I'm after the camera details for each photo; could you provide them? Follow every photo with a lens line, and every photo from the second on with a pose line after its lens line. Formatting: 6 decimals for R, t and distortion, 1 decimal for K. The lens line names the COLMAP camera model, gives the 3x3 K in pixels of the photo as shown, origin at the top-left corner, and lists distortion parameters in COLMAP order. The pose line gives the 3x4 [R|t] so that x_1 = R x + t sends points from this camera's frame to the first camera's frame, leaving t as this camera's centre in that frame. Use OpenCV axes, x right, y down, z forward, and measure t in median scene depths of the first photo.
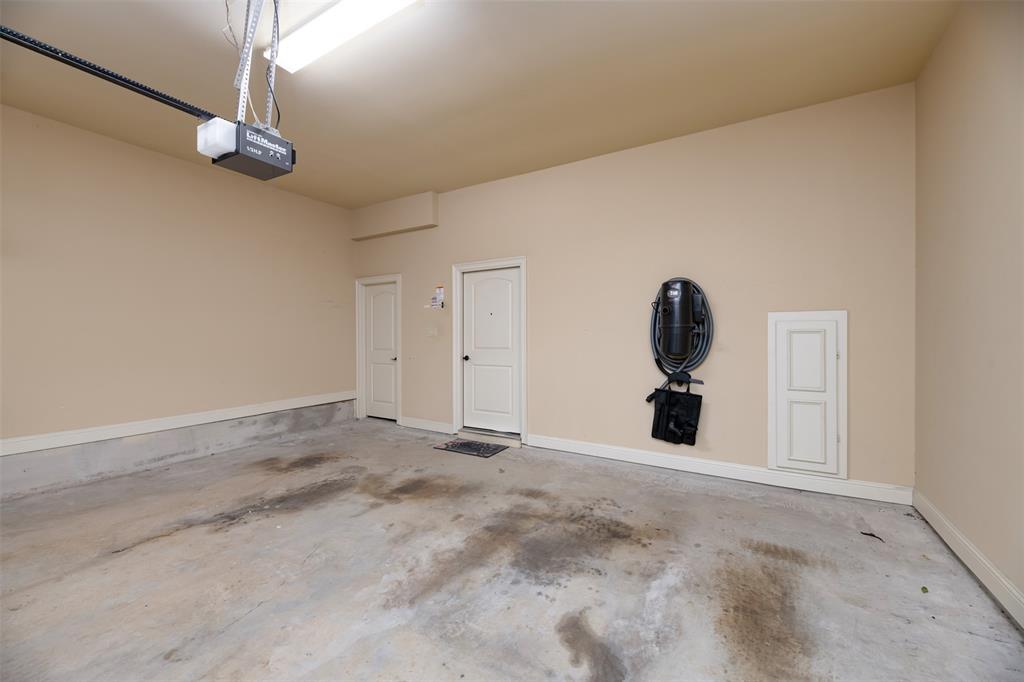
lens RADIAL K [[415.0, 0, 509.1], [0, 415.0, 337.8], [0, 0, 1]] dist [-0.008220, 0.000469]
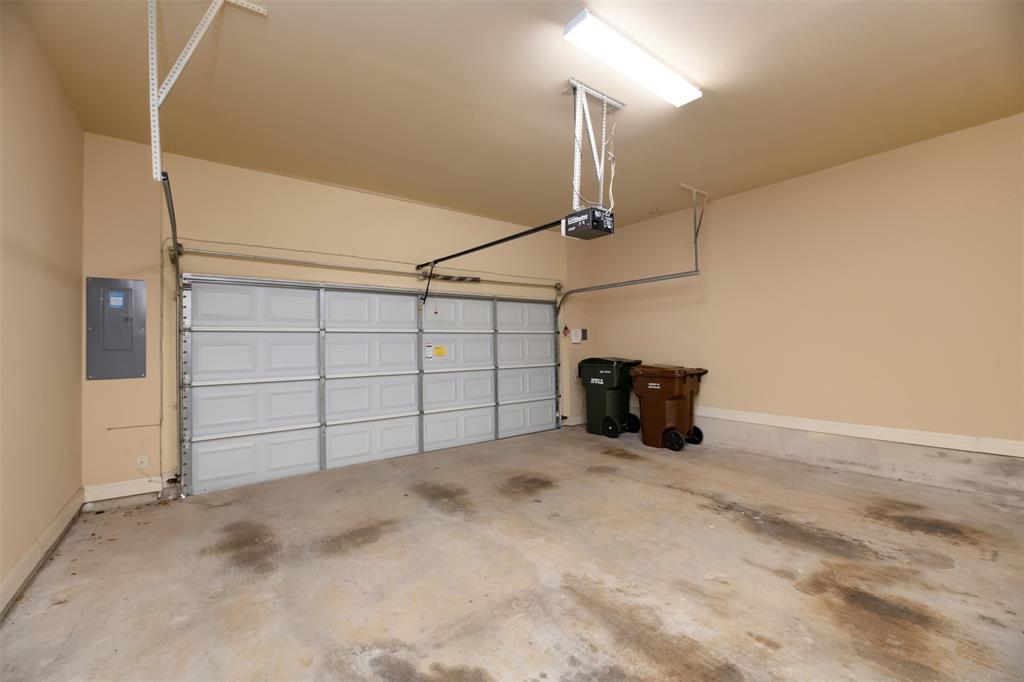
lens RADIAL K [[415.0, 0, 509.6], [0, 415.0, 343.6], [0, 0, 1]] dist [-0.008220, 0.000469]
pose [[-0.382432, 0.004273, -0.923974, 0.553201], [0.010342, 0.999946, 0.000344, -0.015058], [0.923926, -0.009424, -0.382456, 0.832337]]
